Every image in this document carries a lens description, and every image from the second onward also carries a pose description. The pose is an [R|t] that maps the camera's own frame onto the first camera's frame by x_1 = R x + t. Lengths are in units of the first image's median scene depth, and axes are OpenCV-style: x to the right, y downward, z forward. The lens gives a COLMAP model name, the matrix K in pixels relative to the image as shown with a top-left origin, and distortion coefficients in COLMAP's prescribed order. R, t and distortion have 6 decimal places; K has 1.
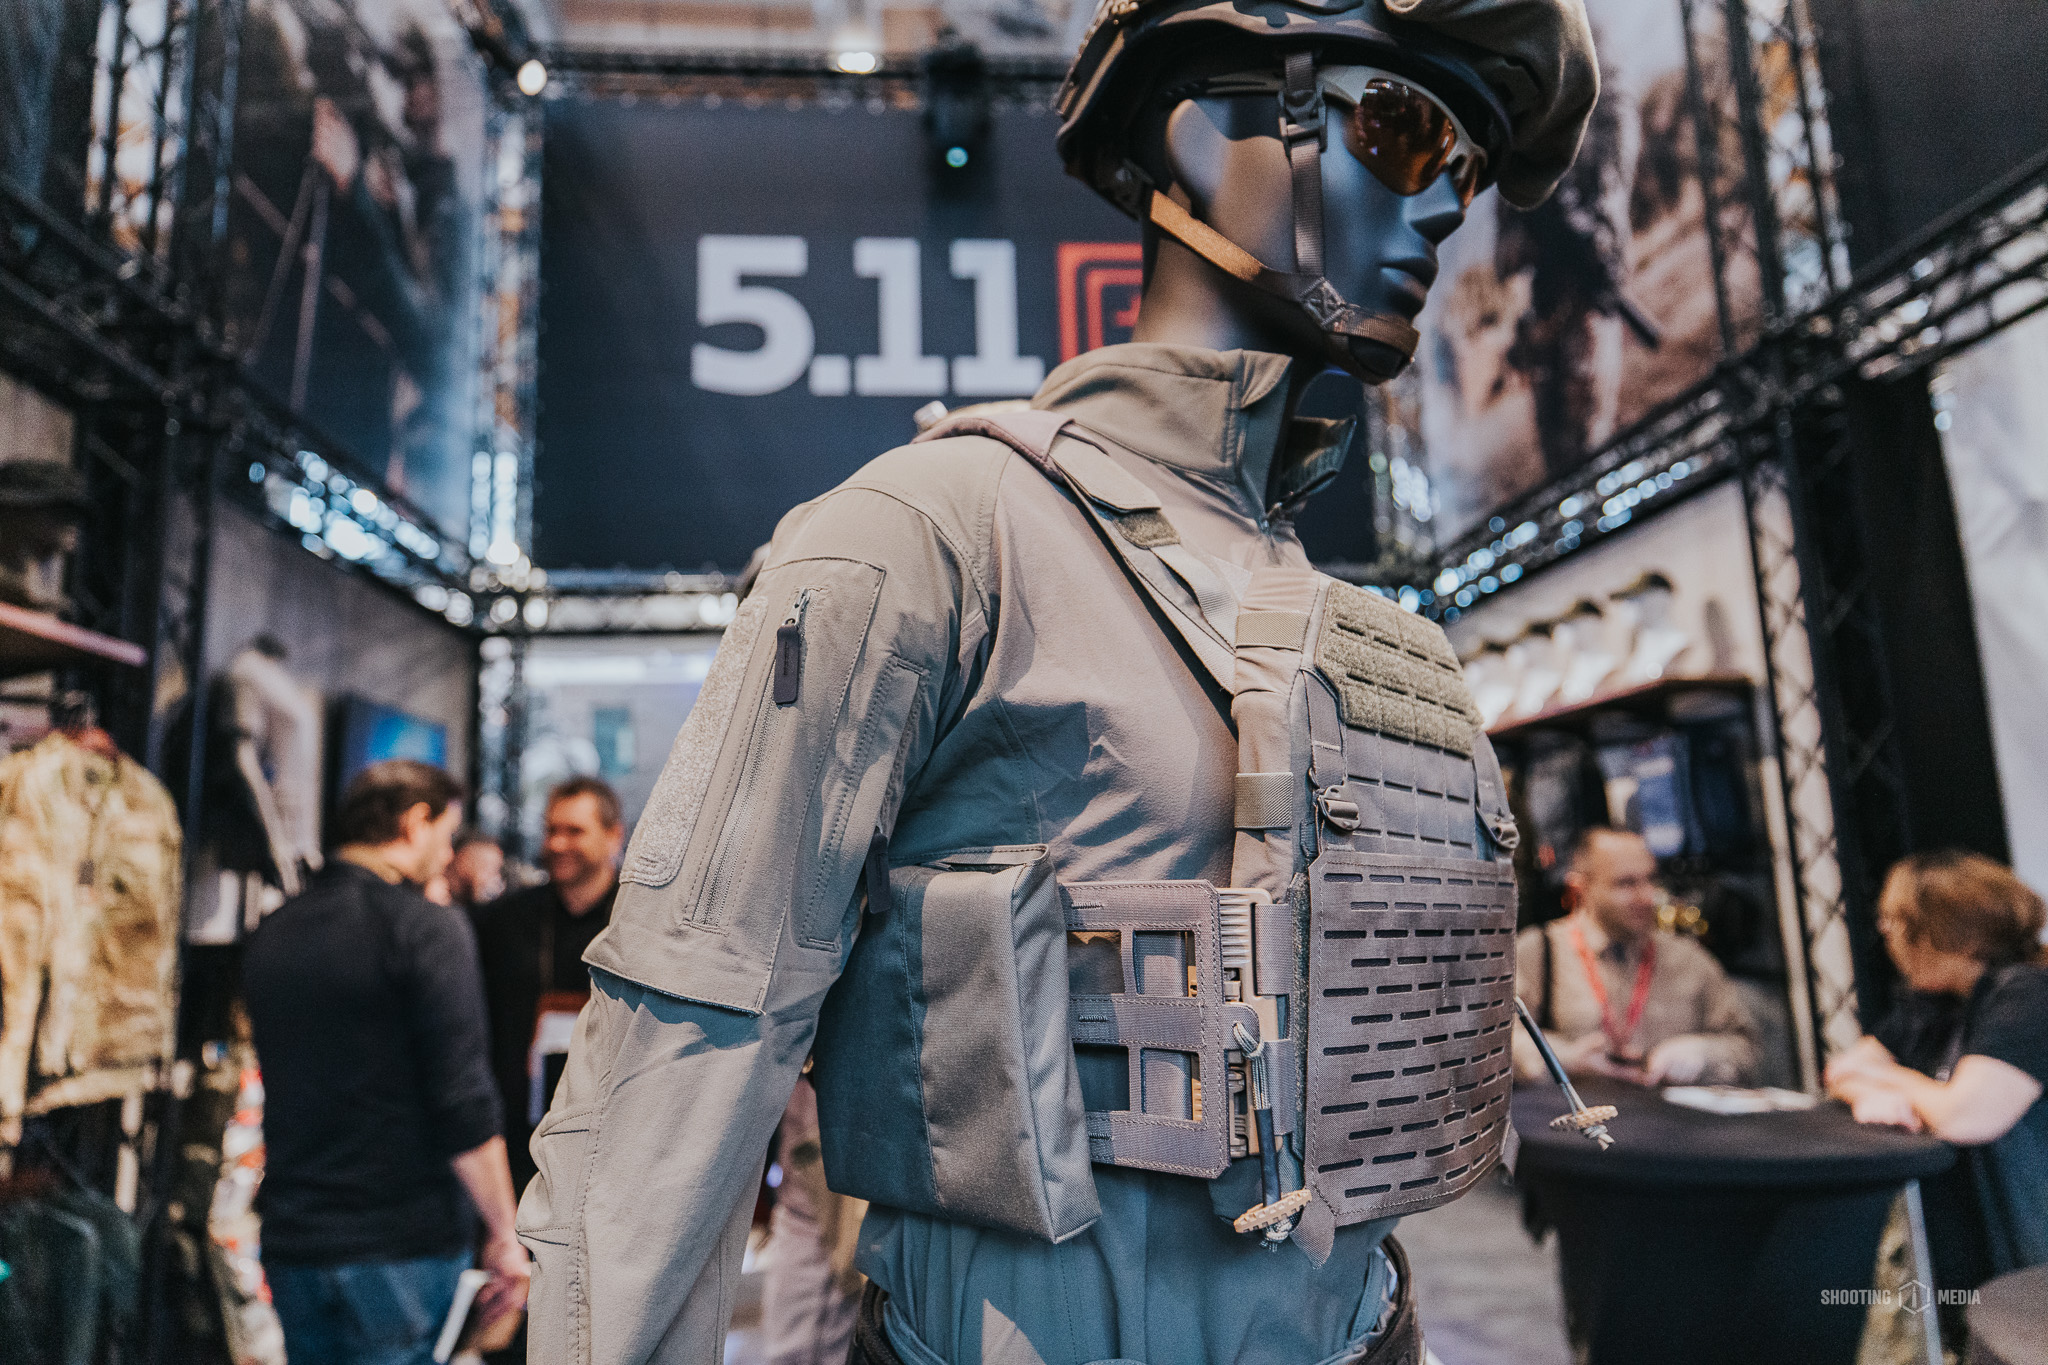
lens RADIAL K [[1281.2, 0, 1024.0], [0, 1281.2, 682.5], [0, 0, 1]] dist [0.002501, -0.000140]
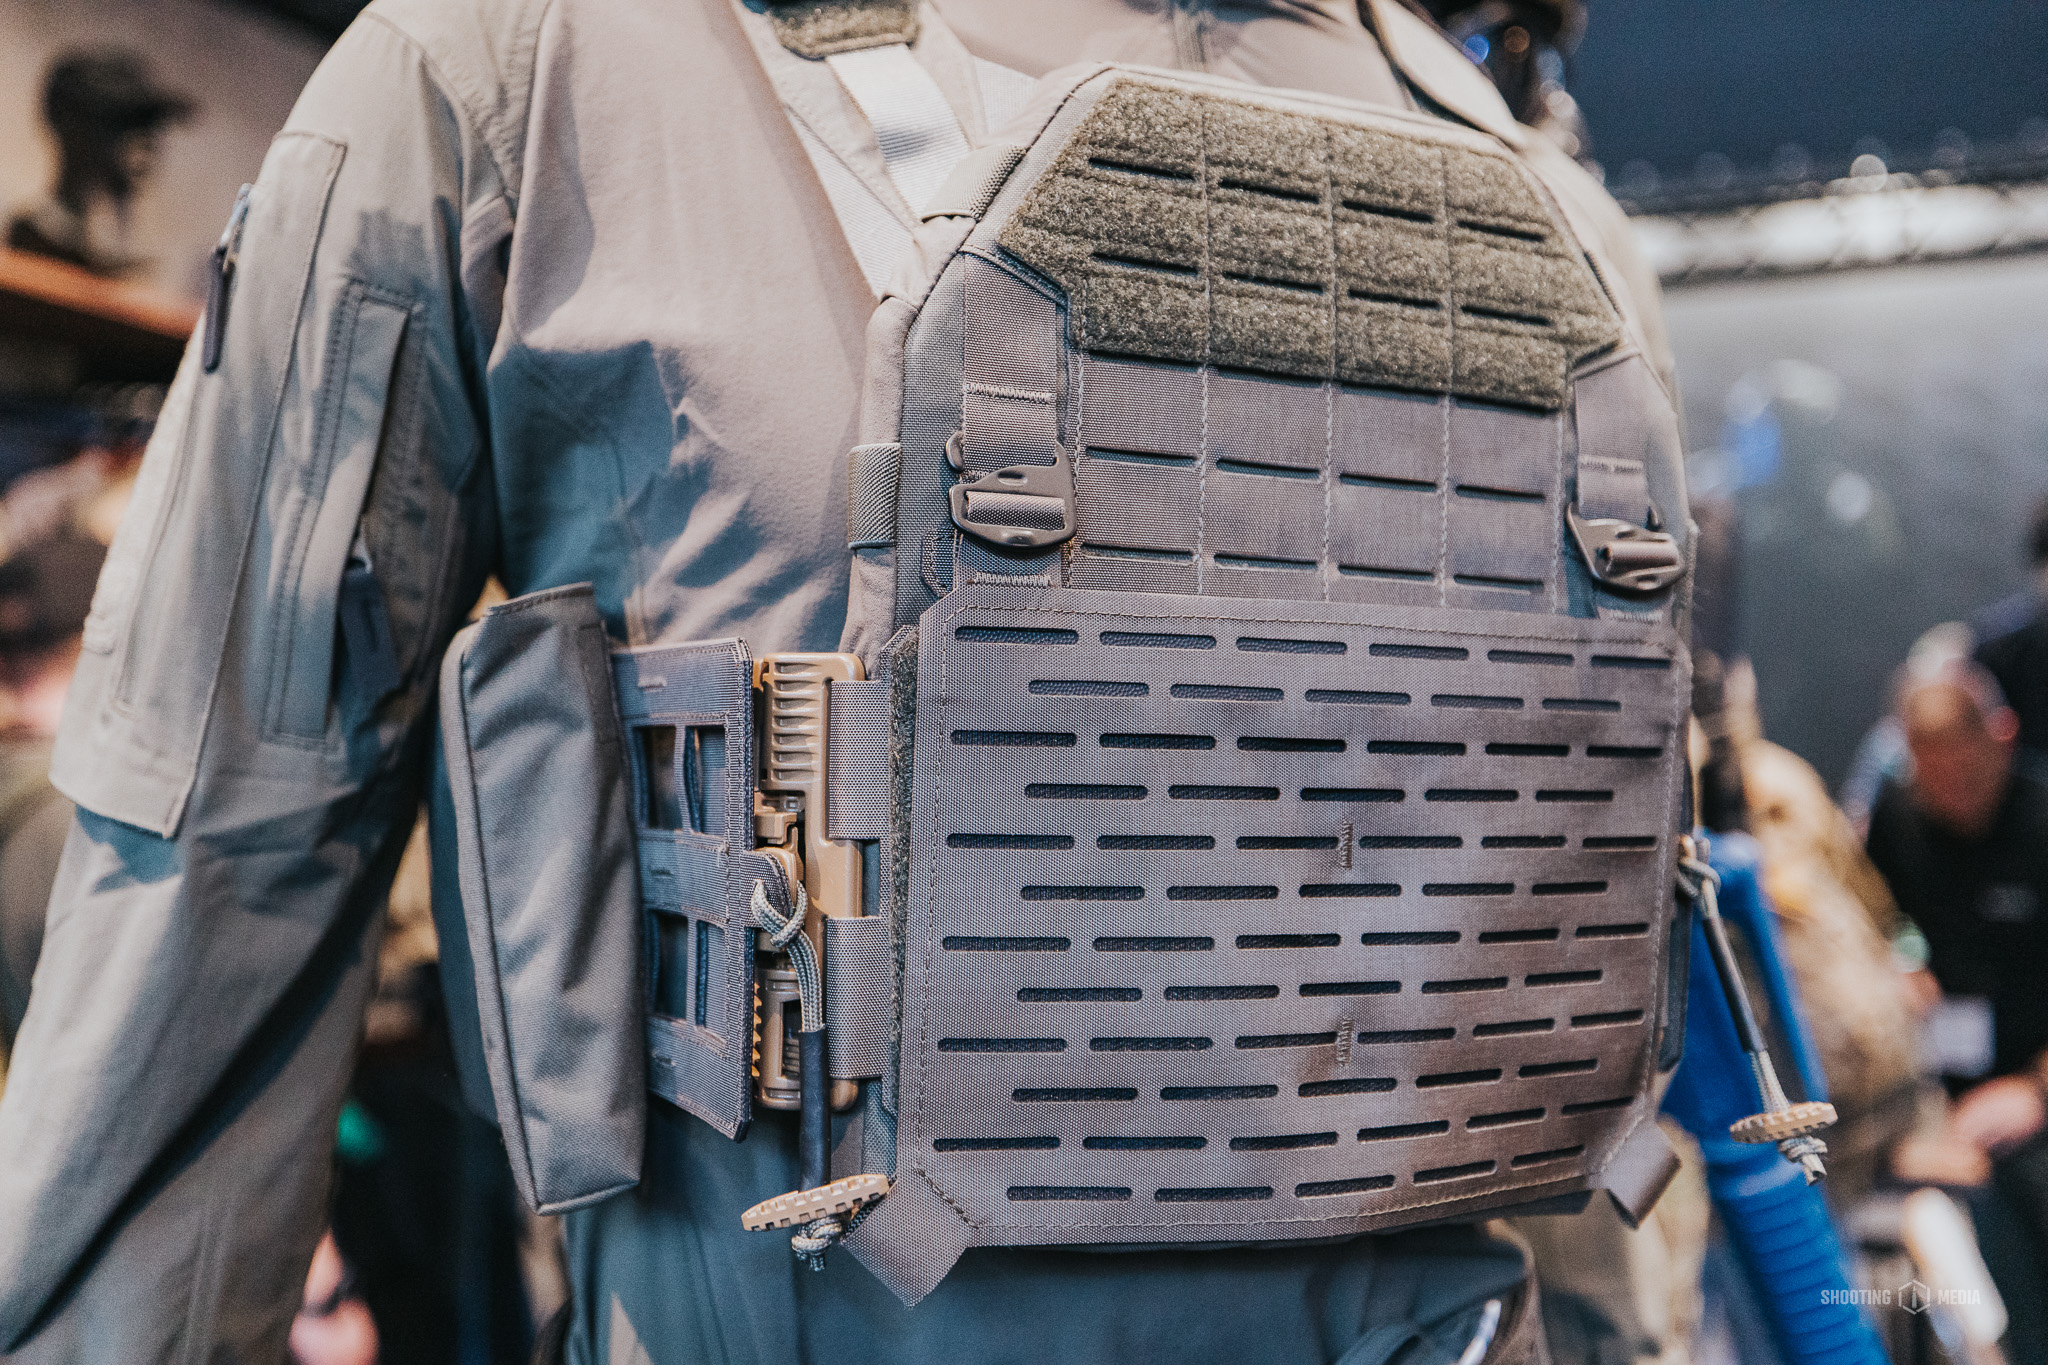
lens RADIAL K [[1953.9, 0, 1024.0], [0, 1953.9, 682.5], [0, 0, 1]] dist [0.041505, -0.114863]
pose [[0.909132, 0.005430, -0.416473, 0.586672], [0.054282, 0.989842, 0.131399, 0.062976], [0.412956, -0.142066, 0.899602, 0.252786]]
